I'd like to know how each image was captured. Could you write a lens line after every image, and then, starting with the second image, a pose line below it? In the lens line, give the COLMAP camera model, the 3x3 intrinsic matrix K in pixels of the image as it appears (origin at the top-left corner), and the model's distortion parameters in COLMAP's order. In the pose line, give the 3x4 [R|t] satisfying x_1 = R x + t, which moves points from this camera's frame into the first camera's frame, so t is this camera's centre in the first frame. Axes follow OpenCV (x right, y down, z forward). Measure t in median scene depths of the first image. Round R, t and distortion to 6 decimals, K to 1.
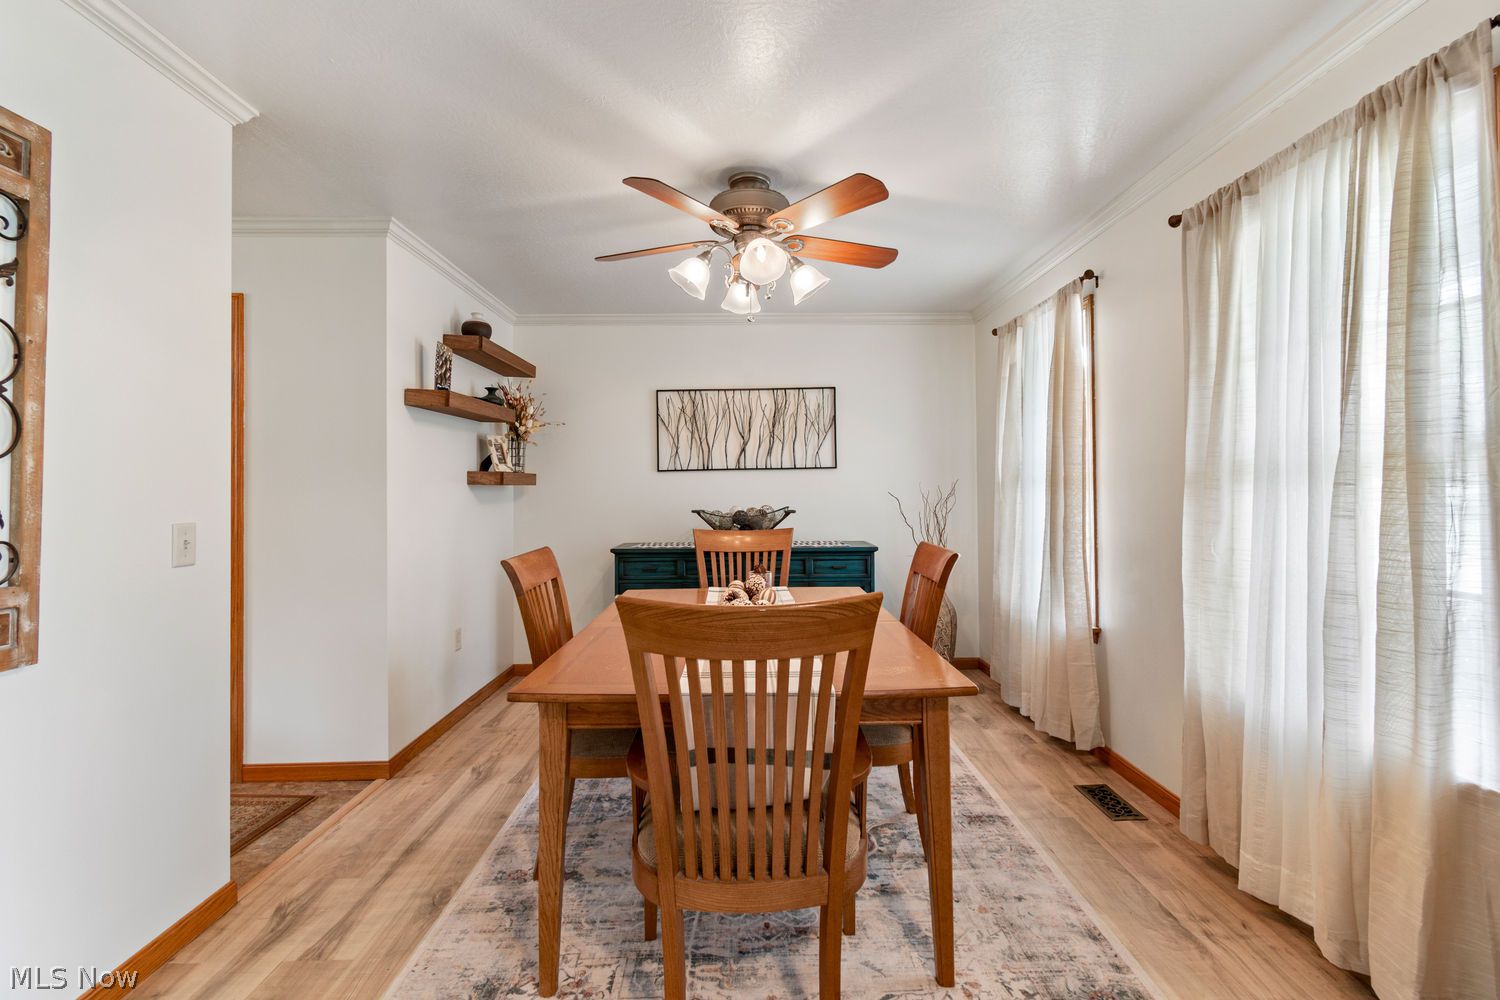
lens RADIAL K [[668.6, 0, 761.5], [0, 668.6, 479.9], [0, 0, 1]] dist [0.005729, -0.002235]
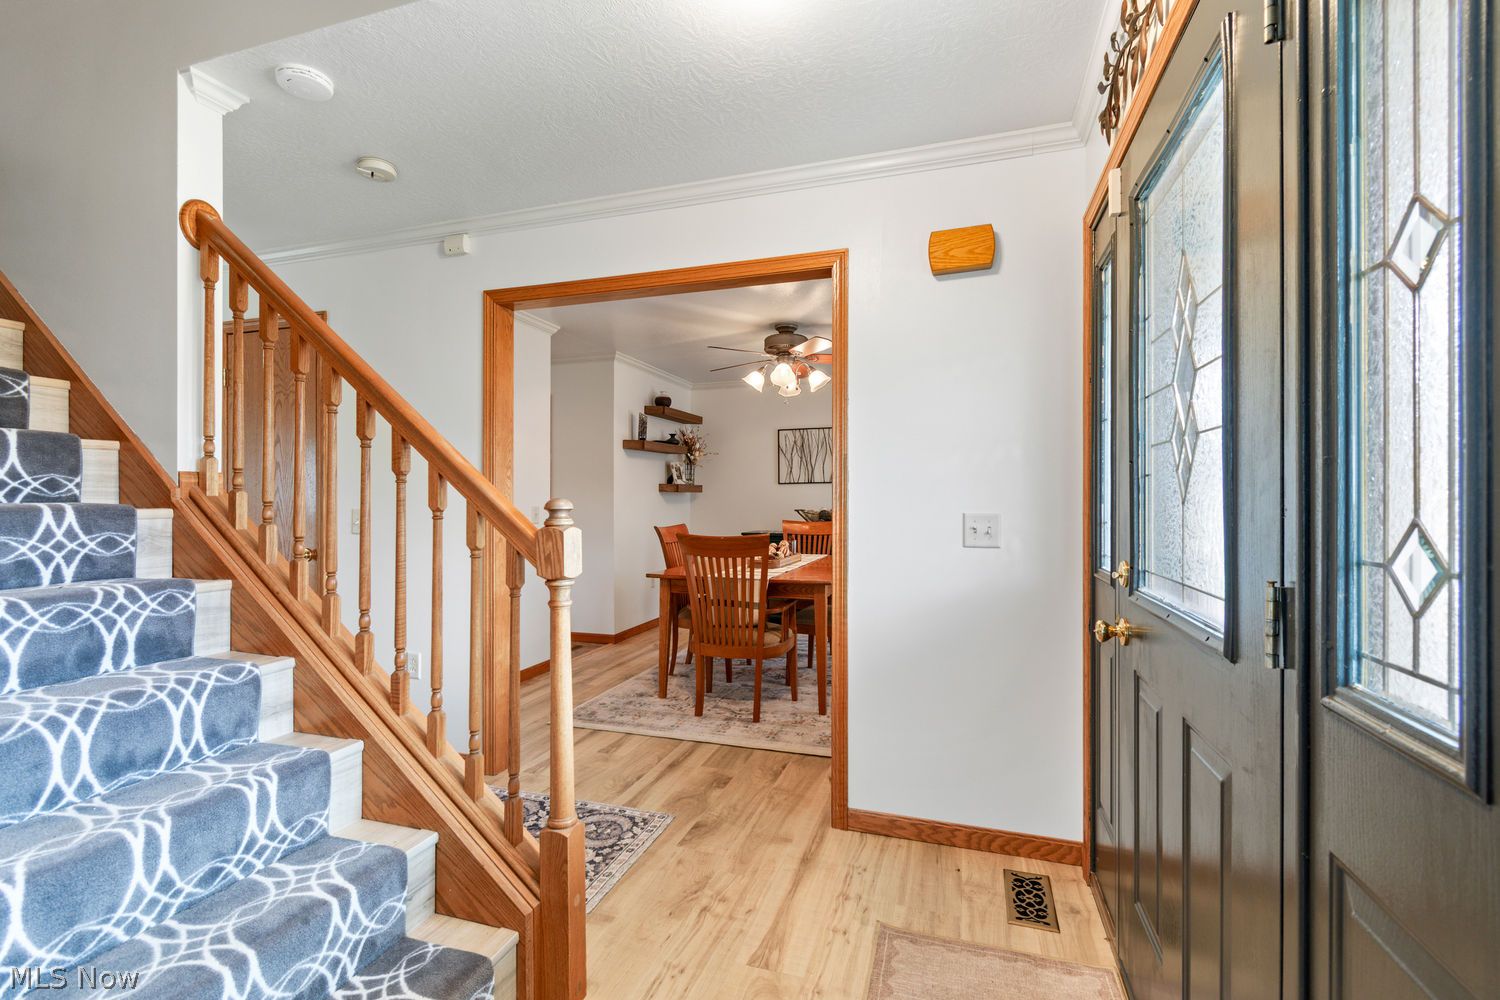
lens RADIAL K [[668.6, 0, 776.0], [0, 668.6, 496.2], [0, 0, 1]] dist [0.005729, -0.002235]
pose [[0.953360, 0.006419, -0.301769, 0.365710], [-0.003340, 0.999937, 0.010720, -0.001102], [0.301819, -0.009212, 0.953321, -0.542439]]
